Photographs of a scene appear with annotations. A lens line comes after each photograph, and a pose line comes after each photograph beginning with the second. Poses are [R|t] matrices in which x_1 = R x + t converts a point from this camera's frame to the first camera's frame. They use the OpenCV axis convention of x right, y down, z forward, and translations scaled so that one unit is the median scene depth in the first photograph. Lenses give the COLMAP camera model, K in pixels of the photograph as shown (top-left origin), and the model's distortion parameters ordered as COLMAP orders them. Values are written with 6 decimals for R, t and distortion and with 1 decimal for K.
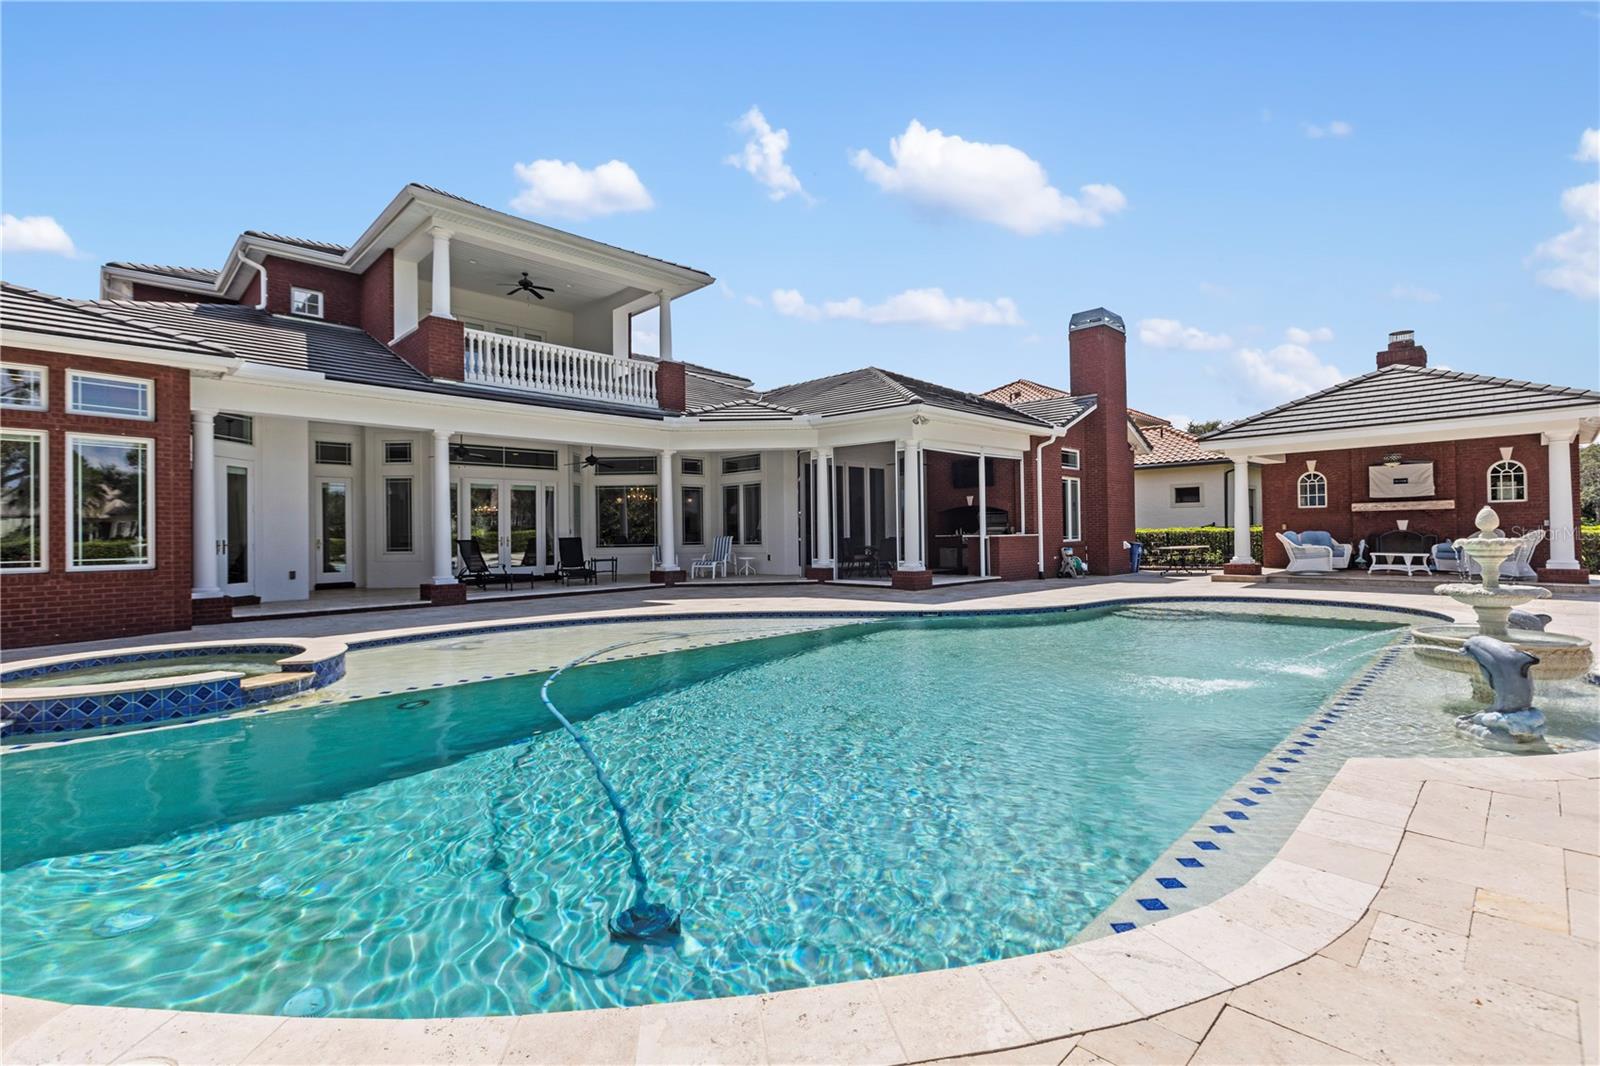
lens RADIAL K [[715.6, 0, 798.0], [0, 715.6, 528.6], [0, 0, 1]] dist [0.002262, 0.000544]
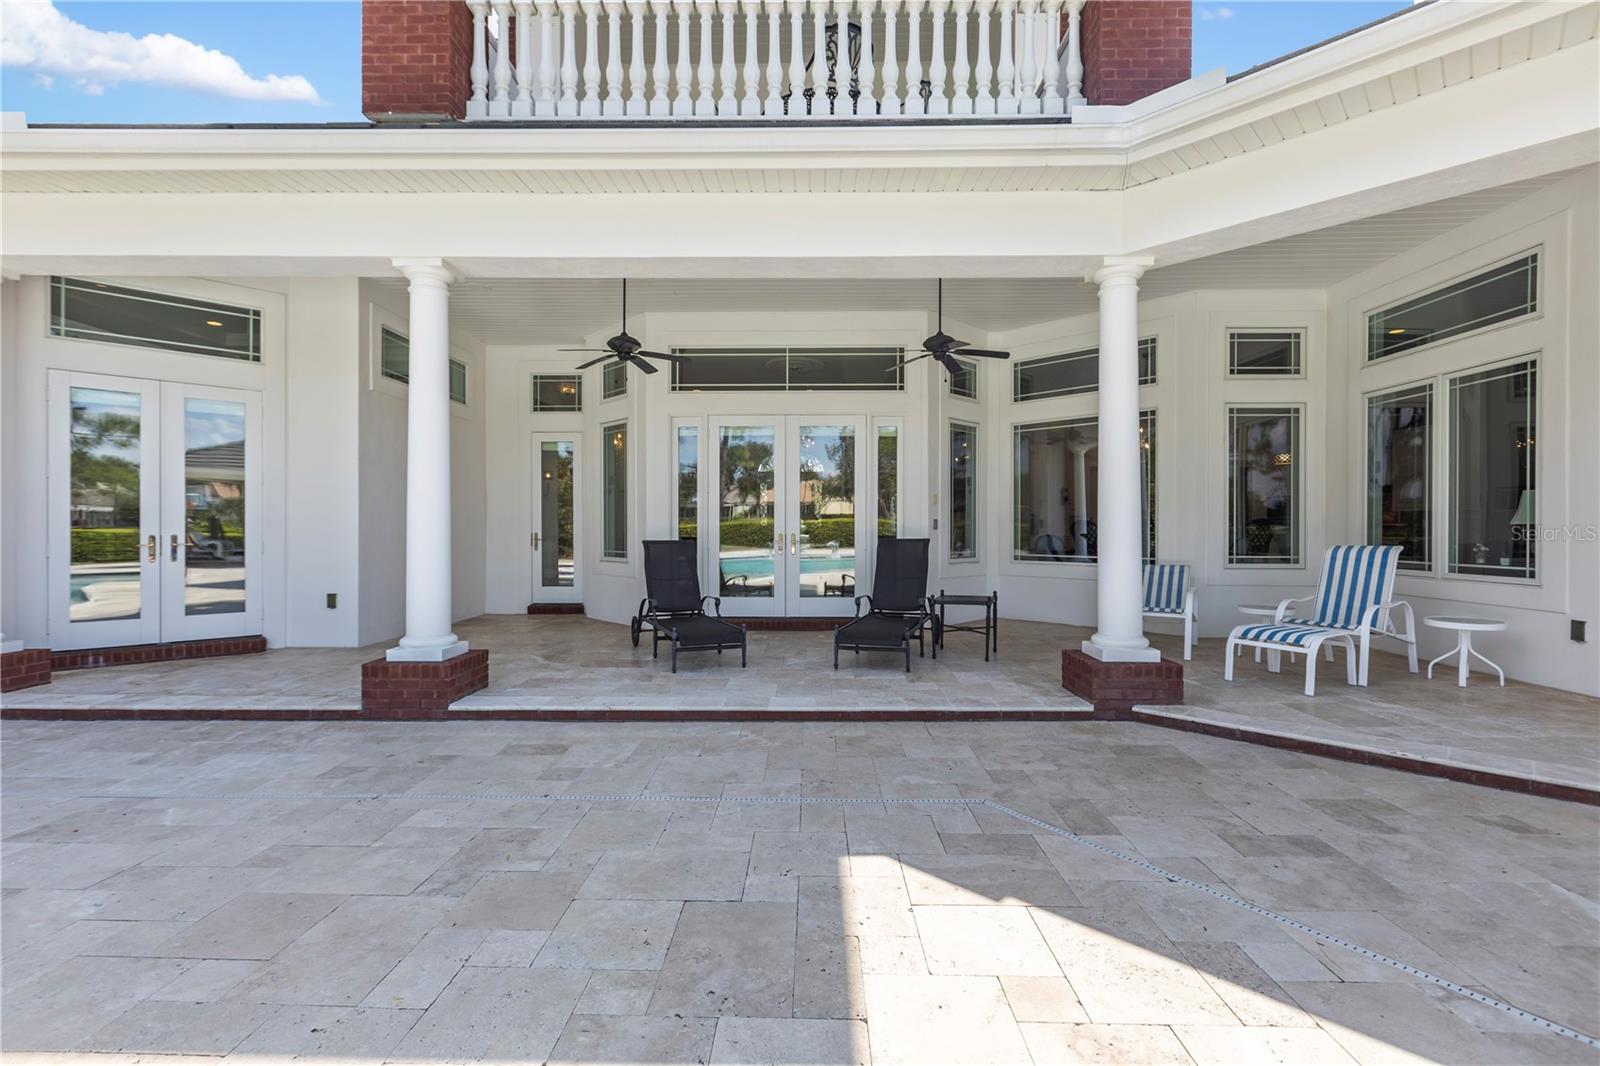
lens RADIAL K [[715.6, 0, 798.0], [0, 715.6, 528.6], [0, 0, 1]] dist [0.002262, 0.000544]
pose [[0.691513, 0.015569, -0.722196, -0.053844], [-0.005331, 0.999850, 0.016450, -0.000387], [0.722344, -0.007526, 0.691493, 0.669654]]
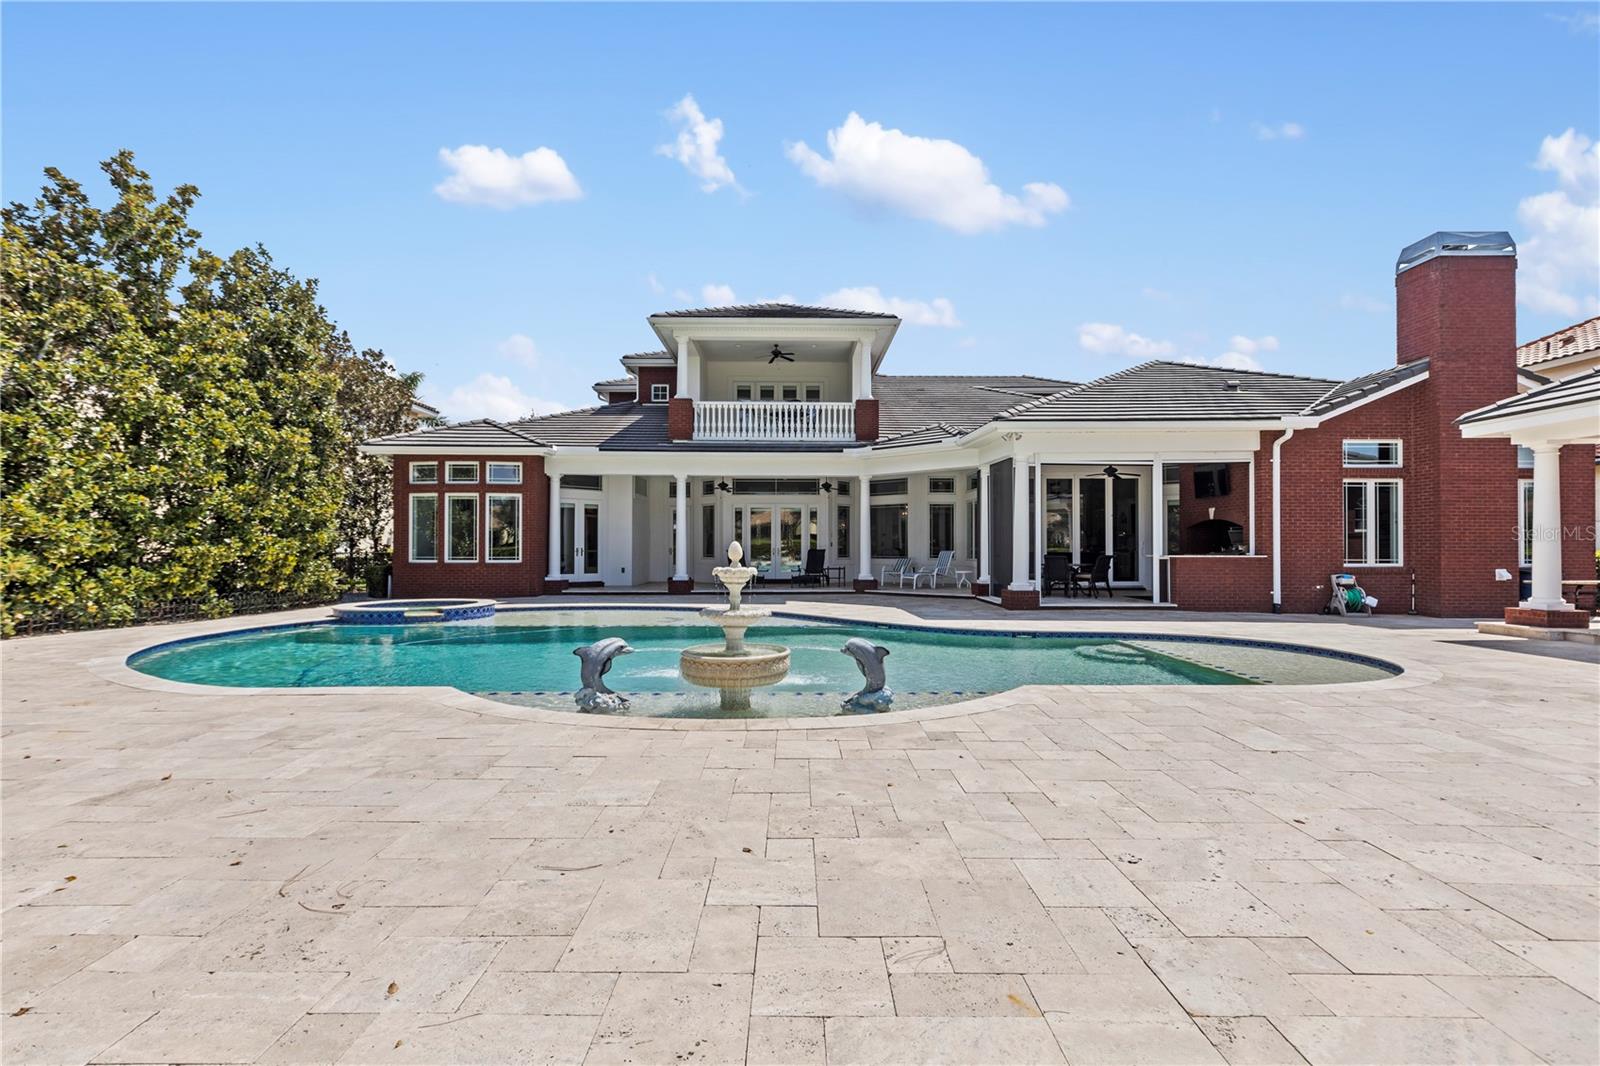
lens RADIAL K [[727.8, 0, 815.8], [0, 727.8, 560.2], [0, 0, 1]] dist [-0.000168, 0.000195]
pose [[0.729435, 0.027746, -0.683487, 0.554382], [-0.006536, 0.999414, 0.033596, -0.011561], [0.684019, -0.020038, 0.729189, 0.078460]]
